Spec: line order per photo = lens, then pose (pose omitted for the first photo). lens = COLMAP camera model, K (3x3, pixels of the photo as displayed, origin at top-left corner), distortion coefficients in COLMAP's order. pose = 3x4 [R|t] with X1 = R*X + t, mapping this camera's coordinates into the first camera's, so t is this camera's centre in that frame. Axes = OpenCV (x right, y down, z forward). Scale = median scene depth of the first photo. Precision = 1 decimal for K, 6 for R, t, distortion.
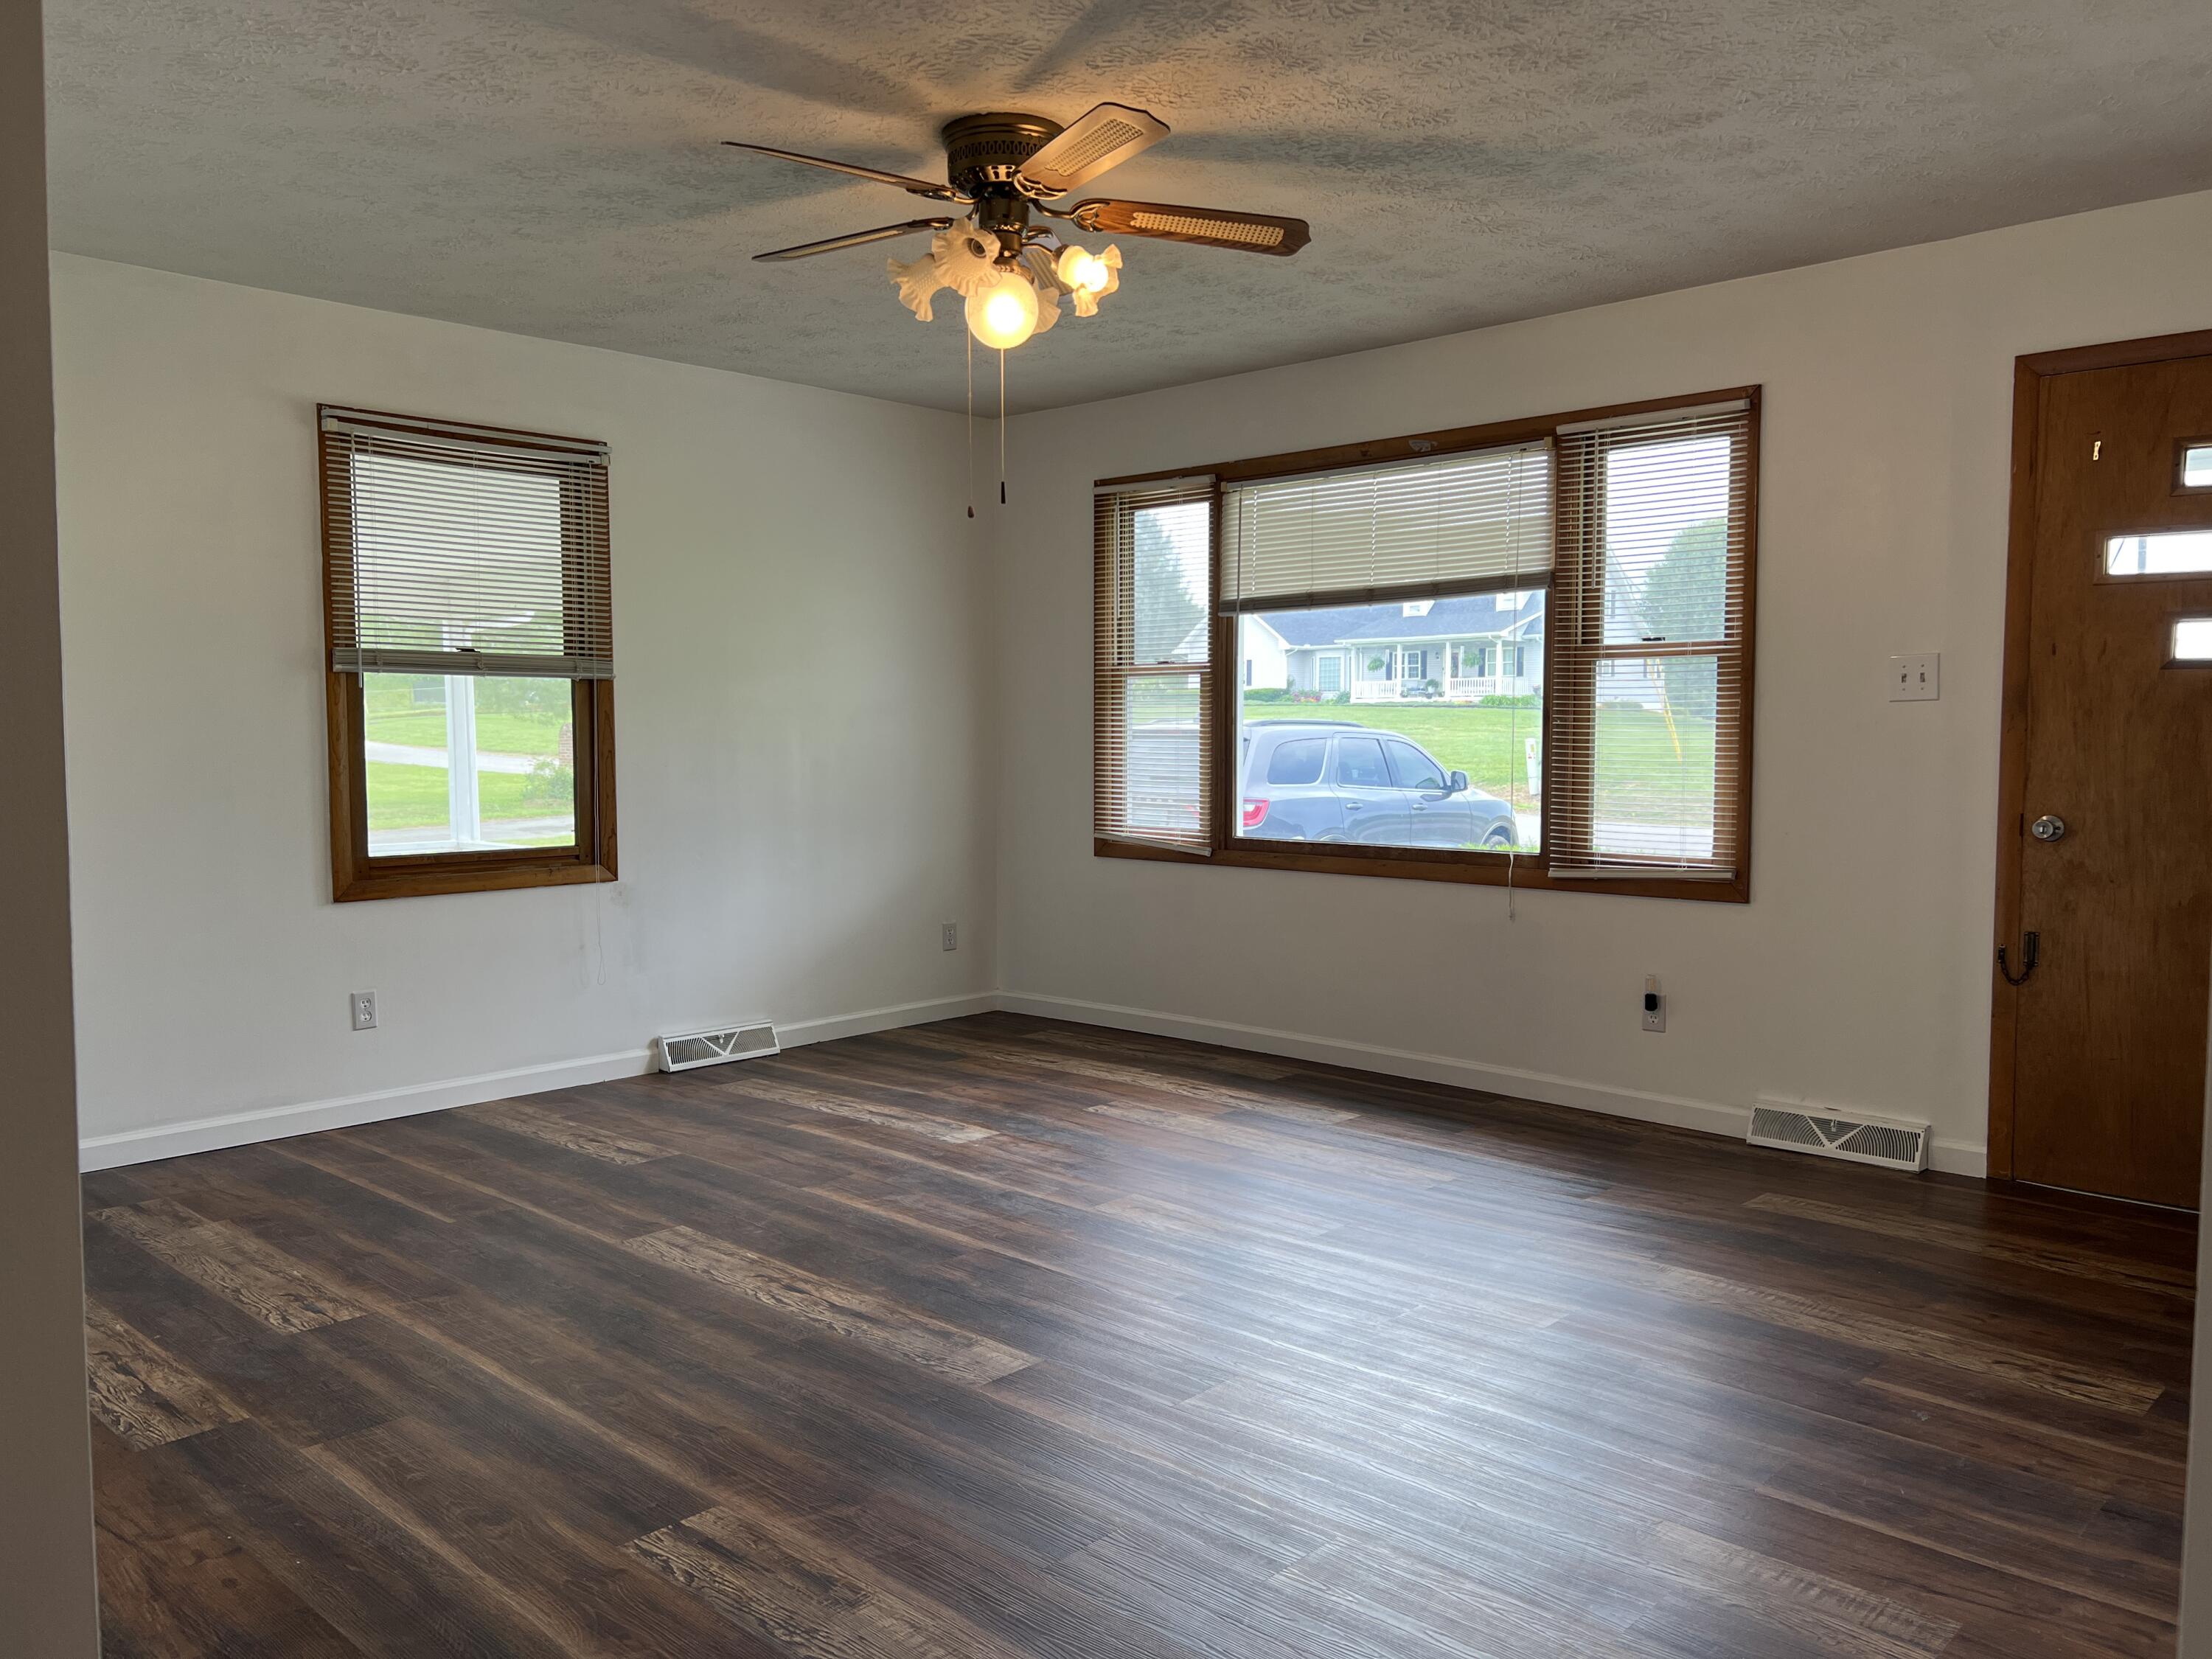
lens RADIAL K [[1676.0, 0, 1106.0], [0, 1676.0, 829.5], [0, 0, 1]] dist [0.028414, -0.049071]
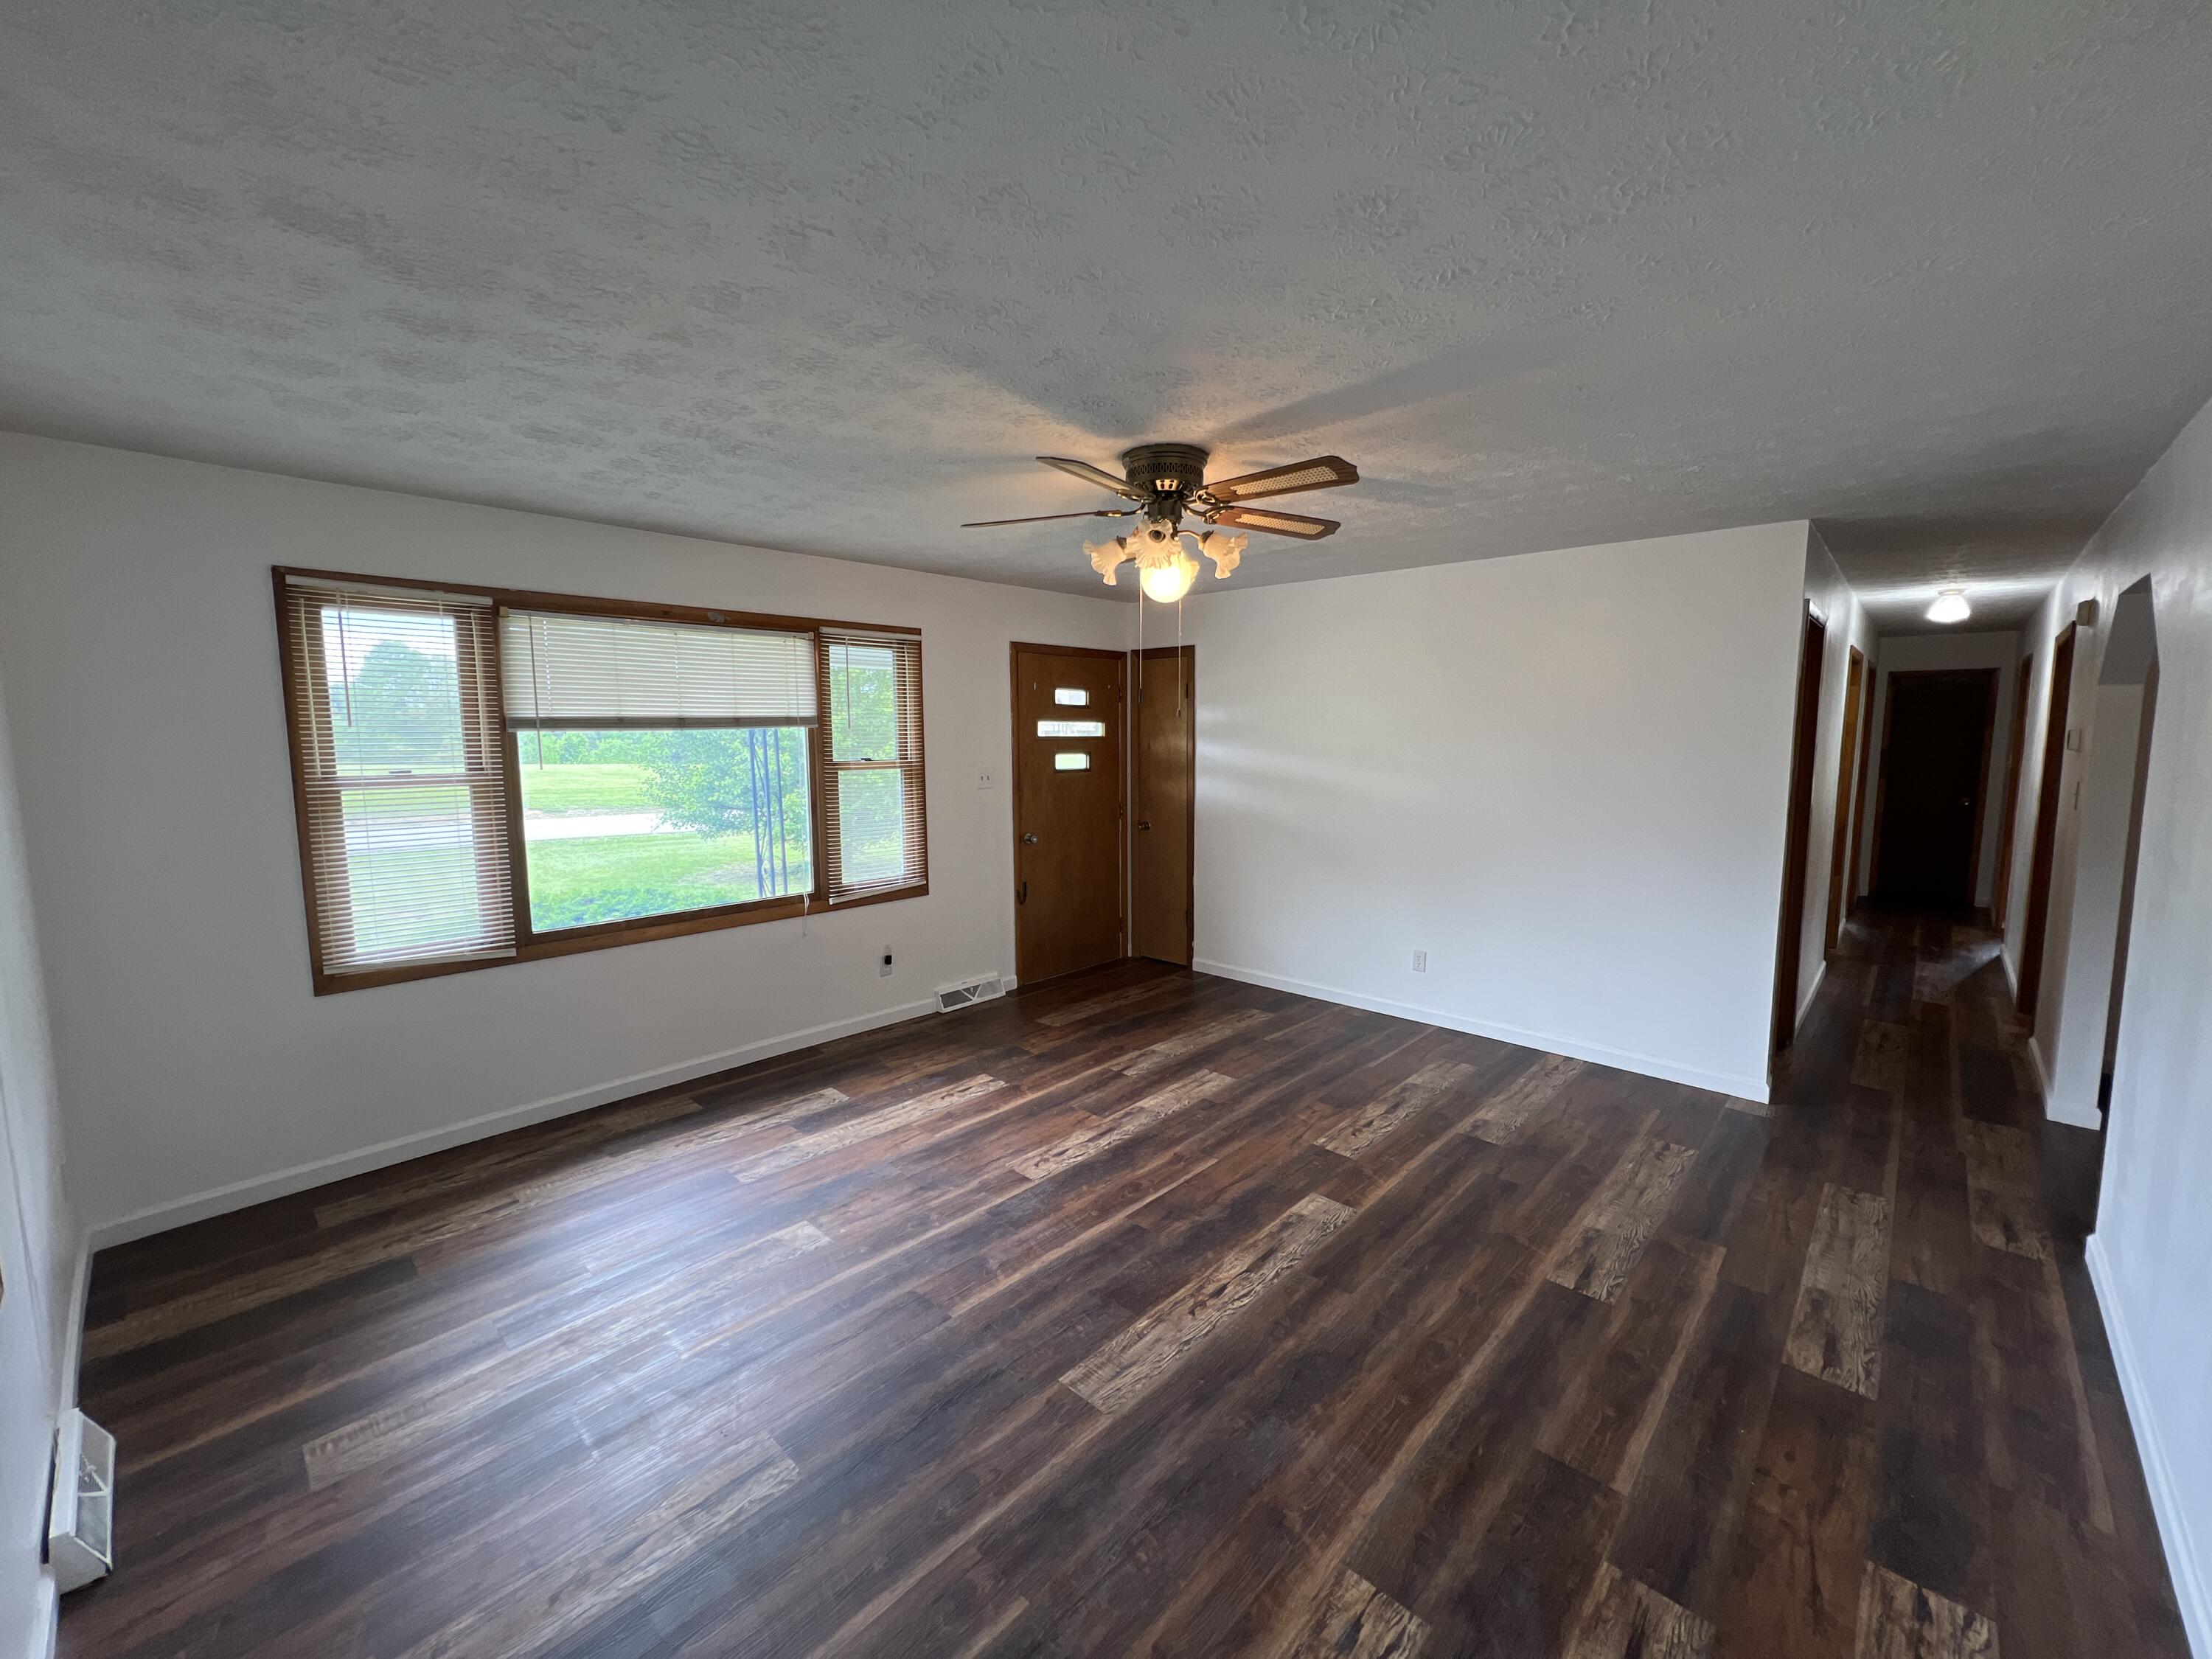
lens RADIAL K [[879.8, 0, 1106.0], [0, 879.8, 829.5], [0, 0, 1]] dist [0.003328, 0.000095]
pose [[-0.001481, -0.114962, 0.993369, -0.767339], [0.060710, 0.991527, 0.114839, -0.167302], [-0.998154, 0.060478, 0.005511, 0.958864]]
